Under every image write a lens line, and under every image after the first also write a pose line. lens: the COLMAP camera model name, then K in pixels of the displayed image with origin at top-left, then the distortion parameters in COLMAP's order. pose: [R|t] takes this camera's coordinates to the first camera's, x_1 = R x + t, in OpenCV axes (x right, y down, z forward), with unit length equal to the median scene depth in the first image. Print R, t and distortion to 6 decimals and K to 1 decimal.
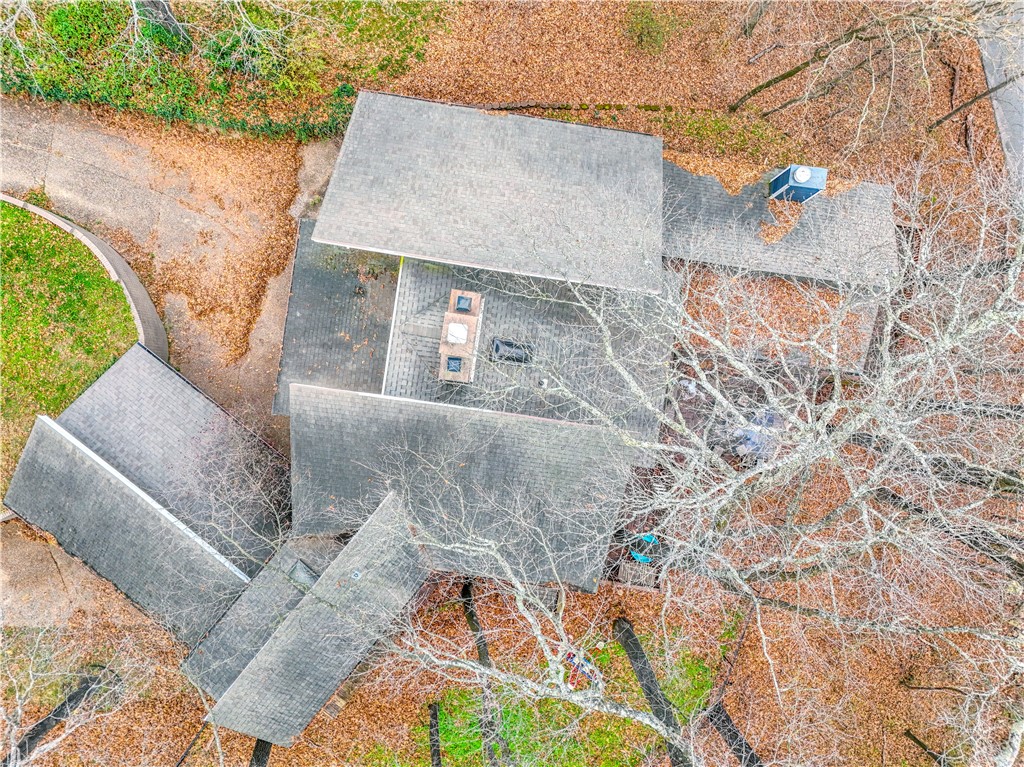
lens RADIAL K [[728.3, 0, 512.0], [0, 728.3, 383.5], [0, 0, 1]] dist [0.083078, -0.001941]
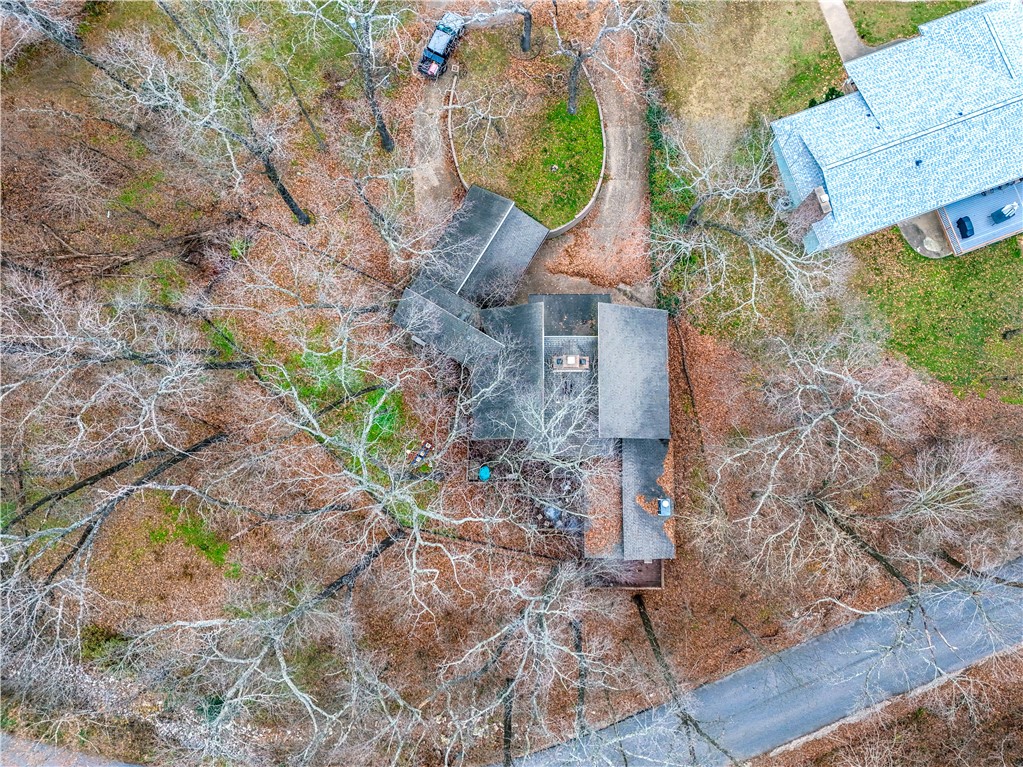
lens RADIAL K [[727.6, 0, 511.5], [0, 727.6, 383.5], [0, 0, 1]] dist [0.083078, -0.001941]
pose [[0.139627, 0.981402, -0.131738, 0.230061], [-0.988227, 0.146513, 0.044069, 0.029231], [0.062551, 0.124033, 0.990305, -1.146097]]
